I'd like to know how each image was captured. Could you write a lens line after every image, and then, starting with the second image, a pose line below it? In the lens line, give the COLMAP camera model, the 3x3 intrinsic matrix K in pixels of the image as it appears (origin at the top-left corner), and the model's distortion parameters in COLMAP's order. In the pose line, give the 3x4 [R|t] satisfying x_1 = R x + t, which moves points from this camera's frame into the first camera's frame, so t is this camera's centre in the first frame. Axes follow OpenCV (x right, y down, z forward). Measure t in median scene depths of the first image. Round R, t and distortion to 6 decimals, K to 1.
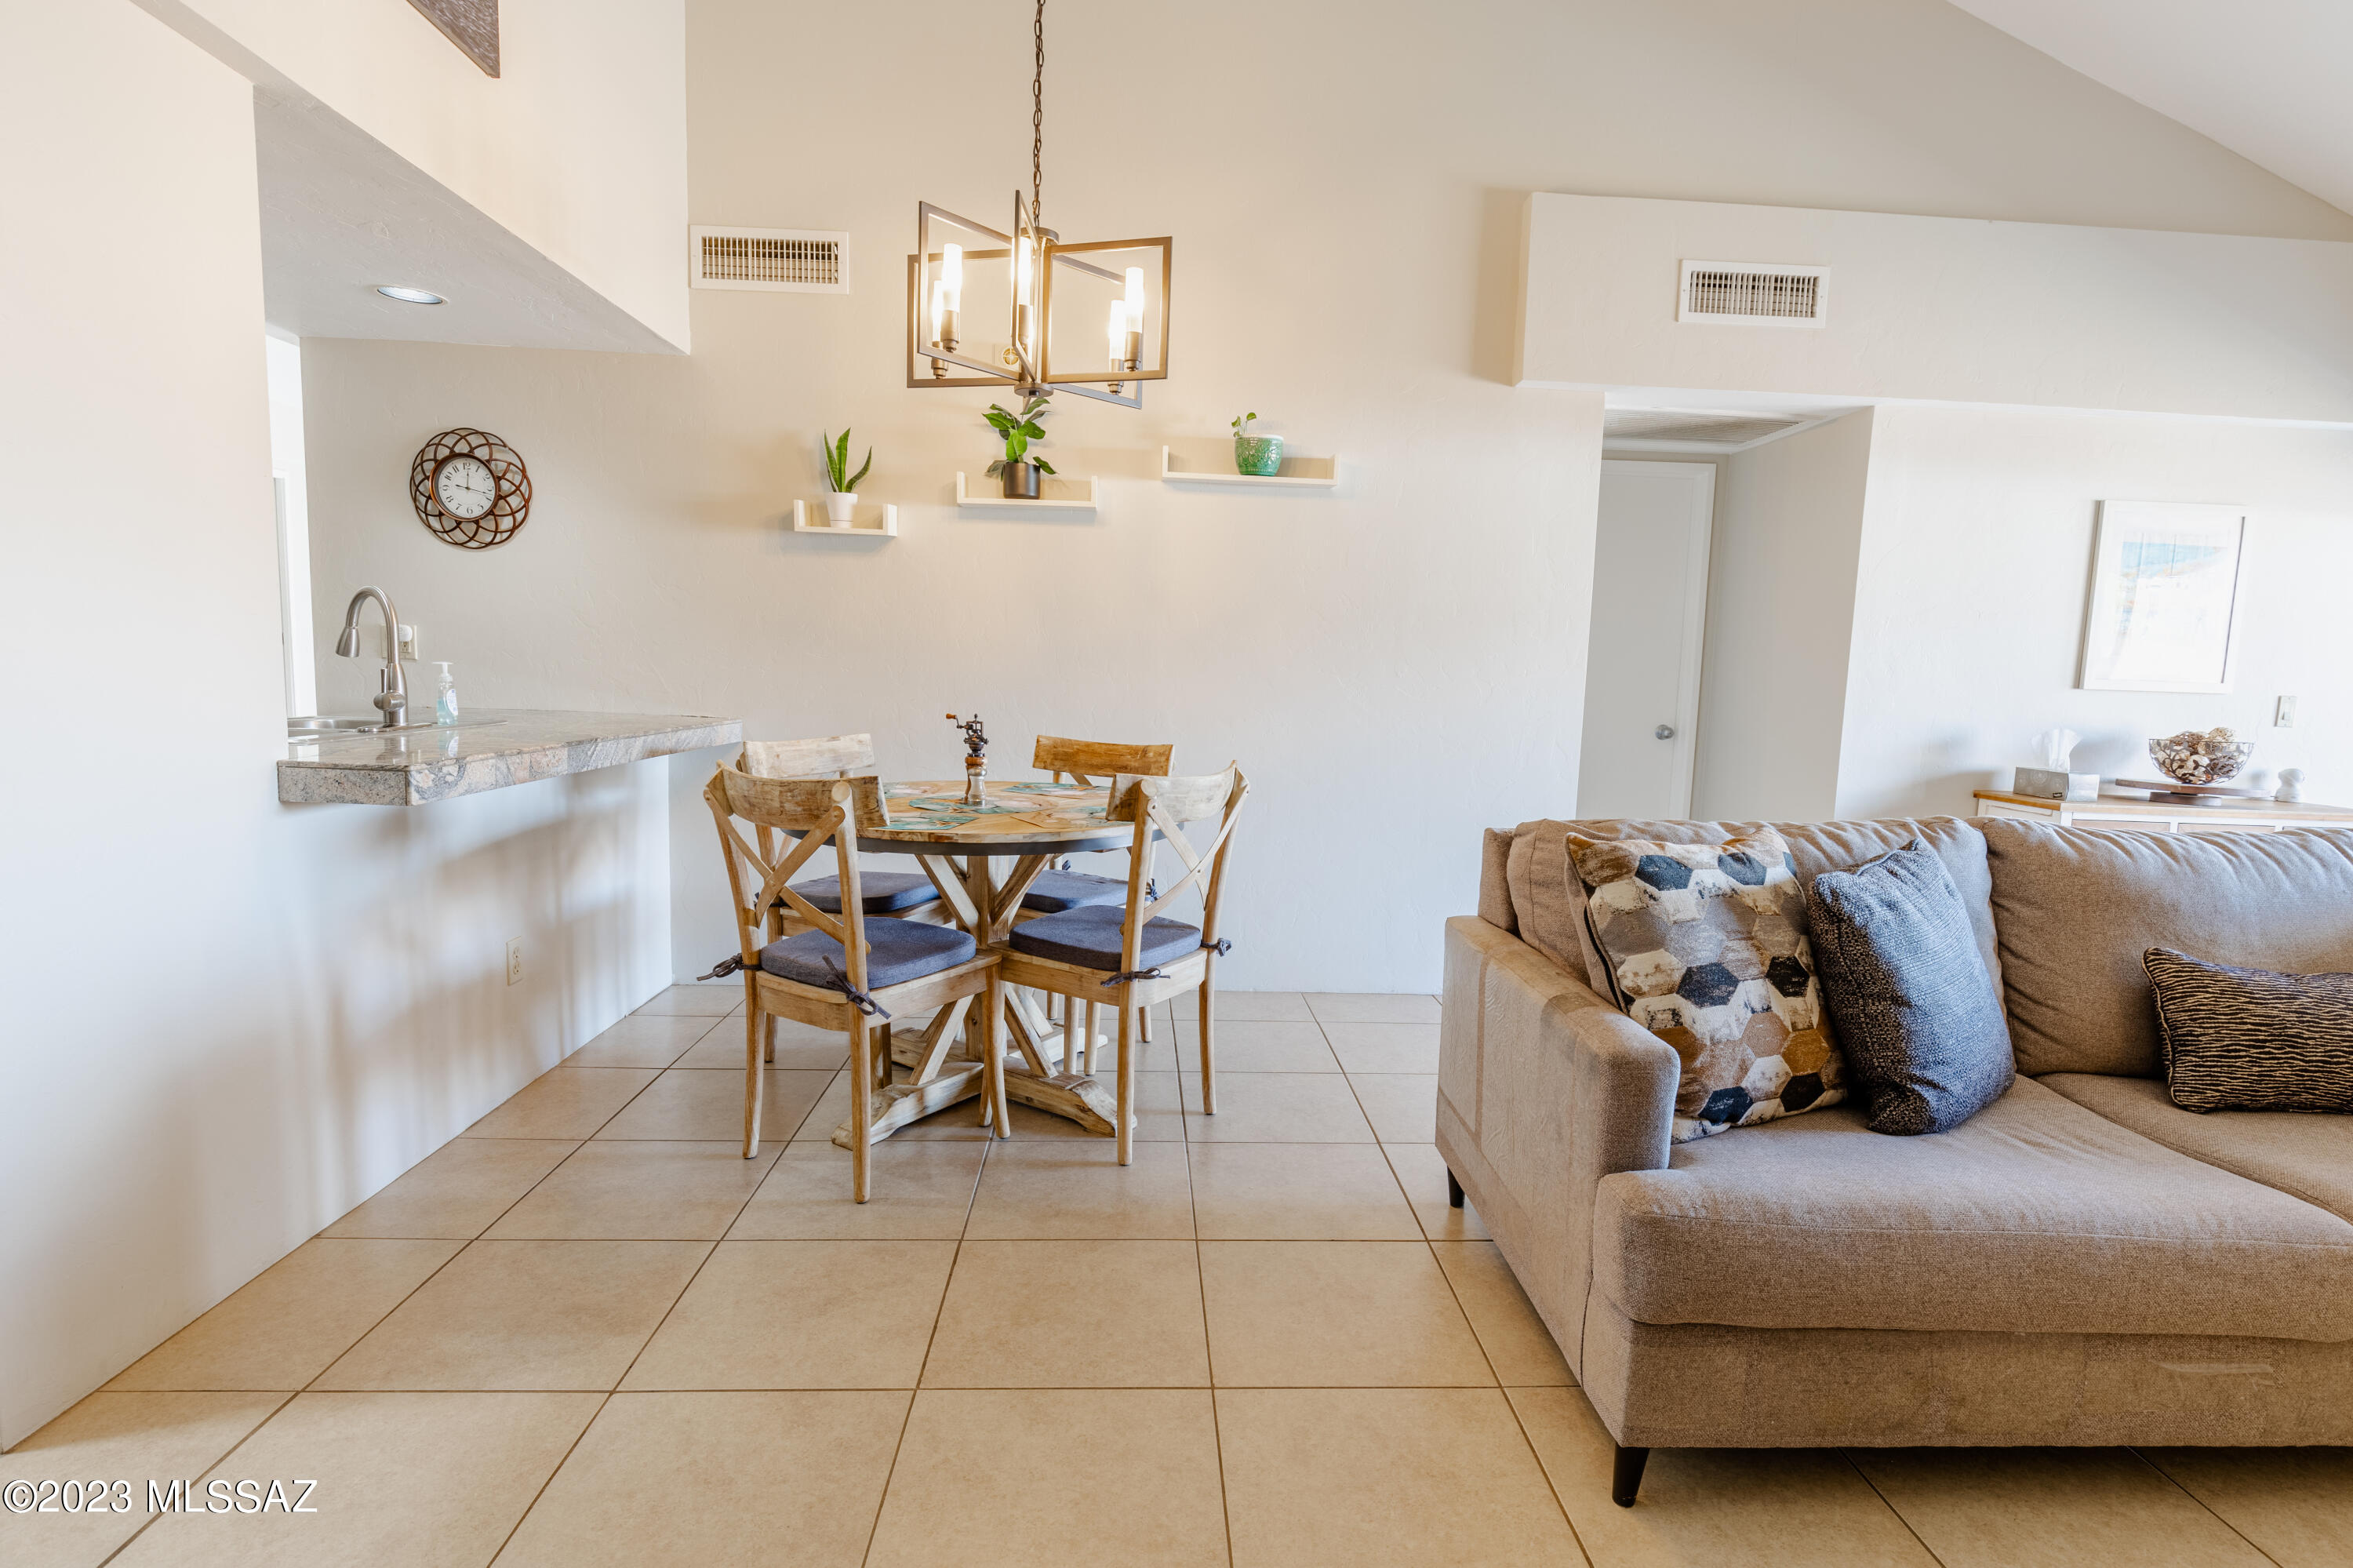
lens RADIAL K [[1152.1, 0, 1187.0], [0, 1152.1, 786.4], [0, 0, 1]] dist [-0.002359, 0.001500]
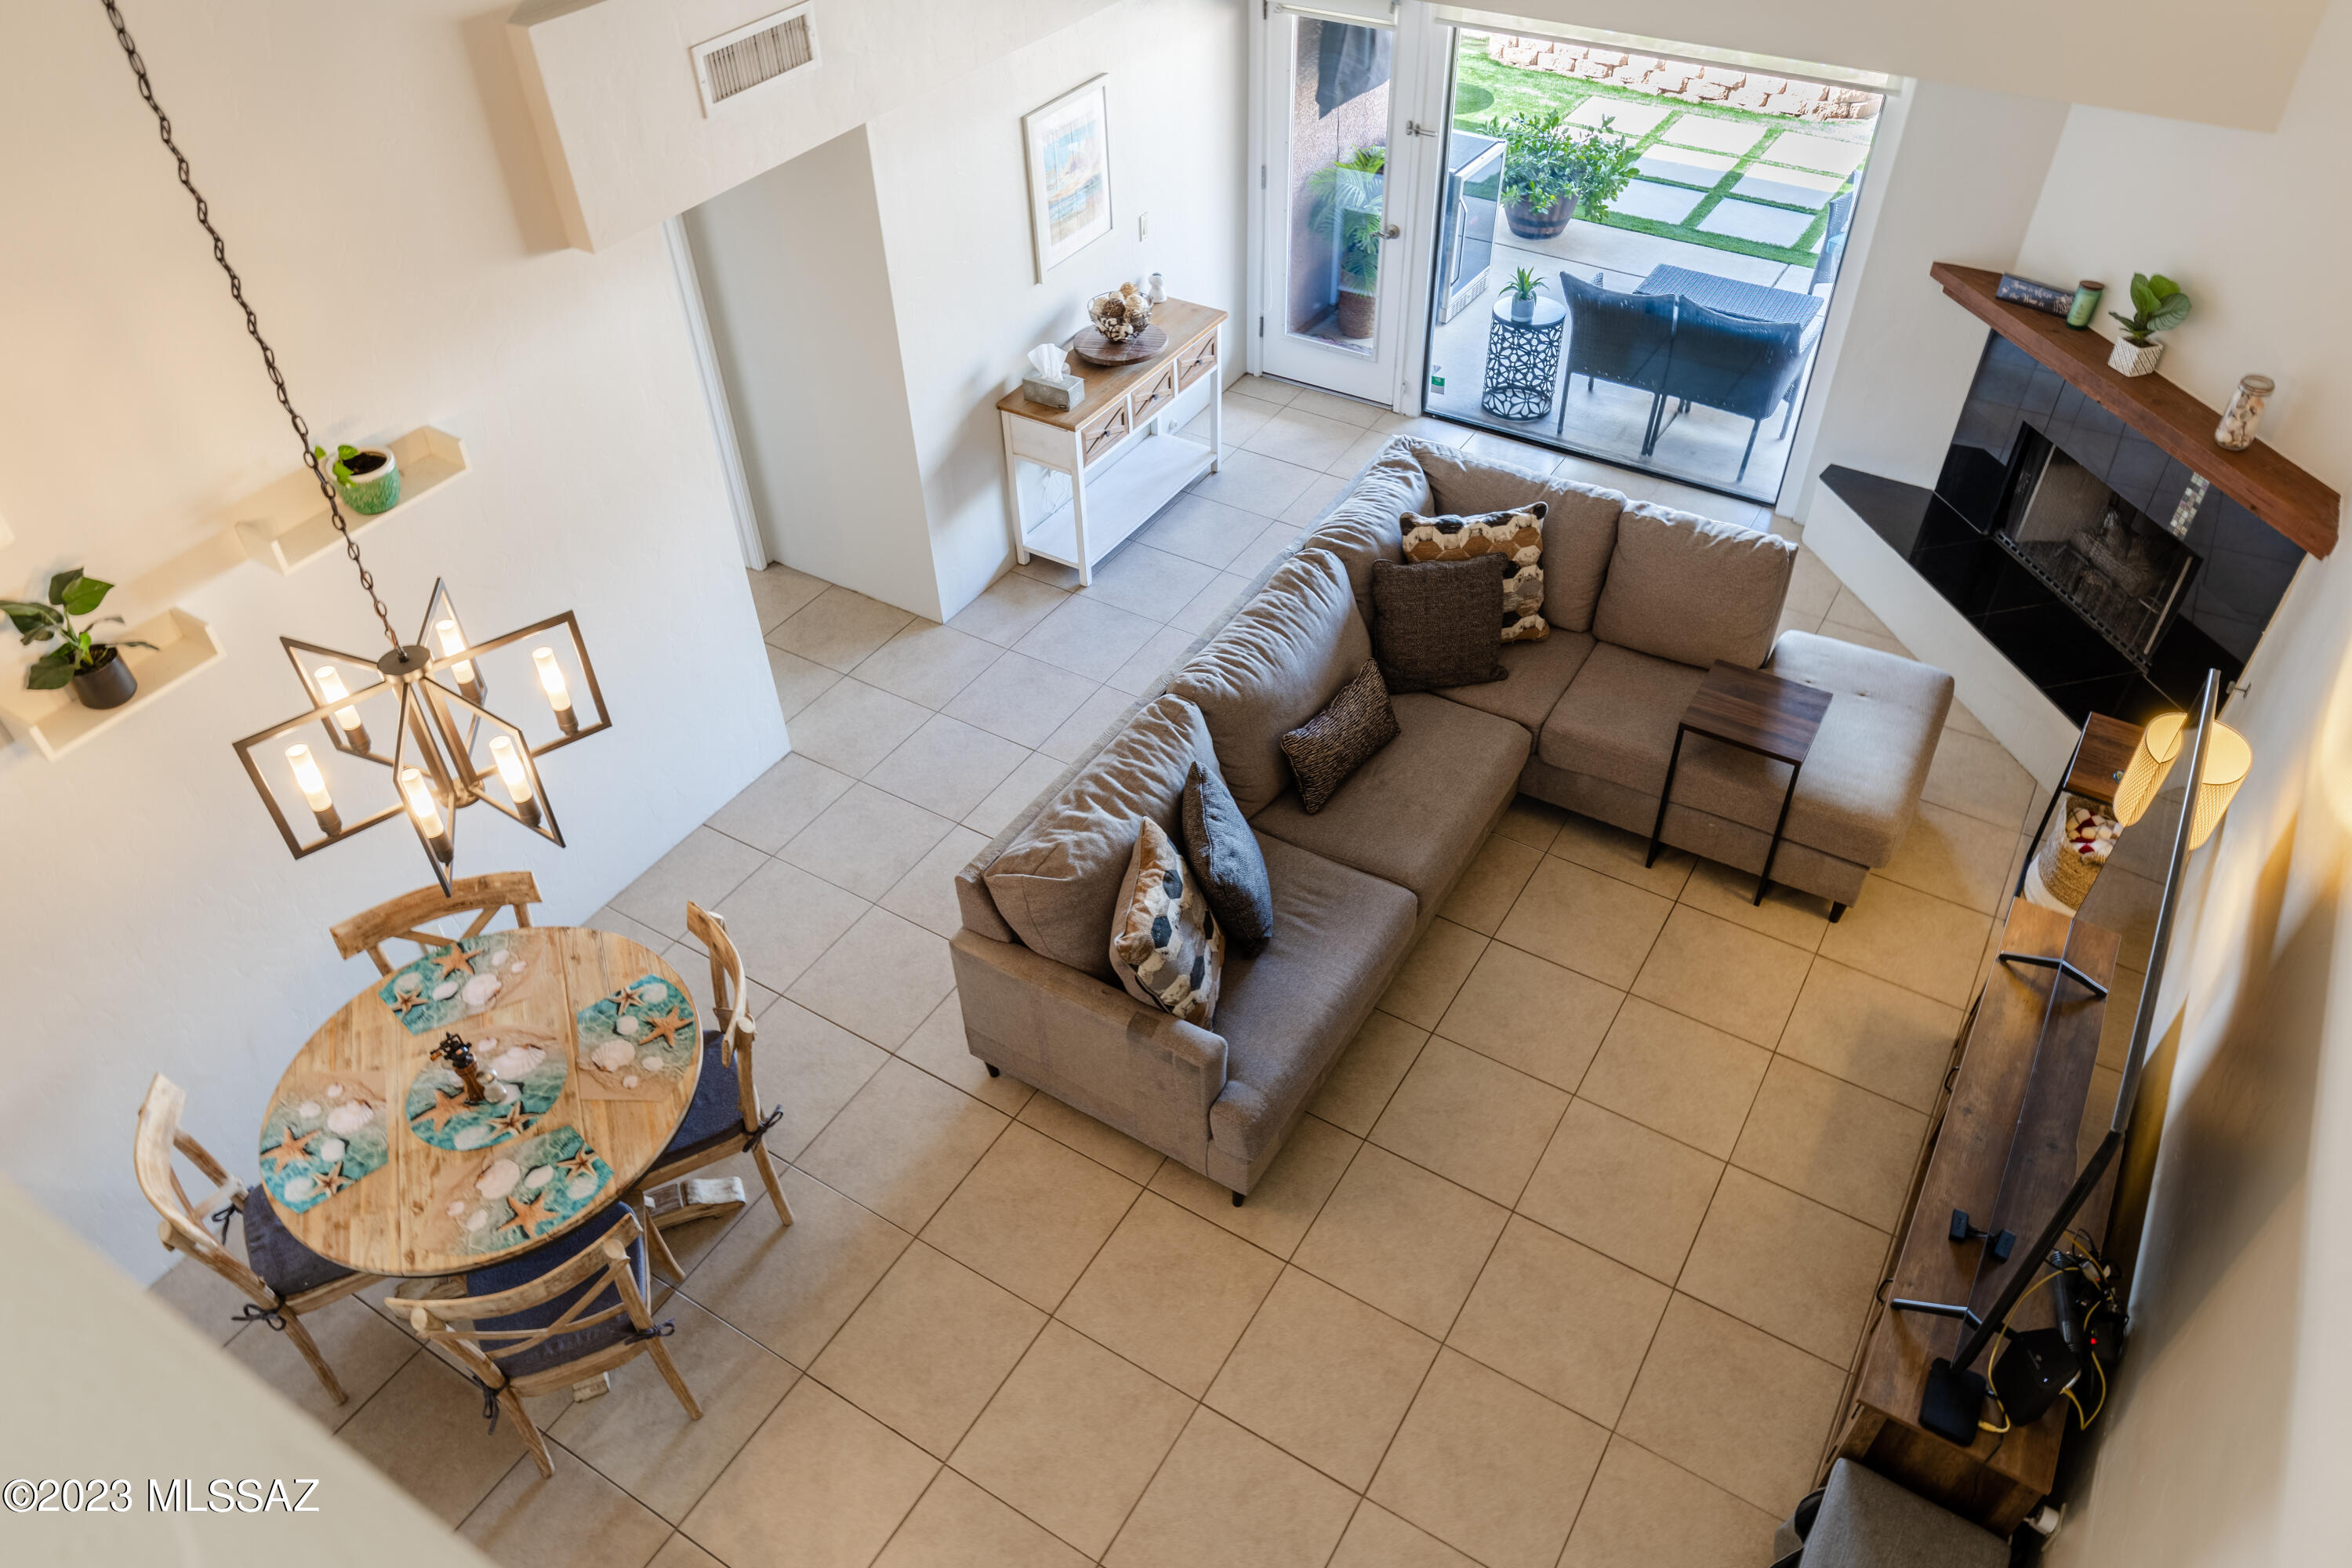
lens RADIAL K [[1585.0, 0, 1184.6], [0, 1585.0, 790.0], [0, 0, 1]] dist [-0.002446, -0.000078]
pose [[0.565019, -0.587274, 0.579537, -0.511418], [0.131276, 0.757443, 0.639568, -1.026062], [-0.814568, -0.285288, 0.505064, -0.073710]]
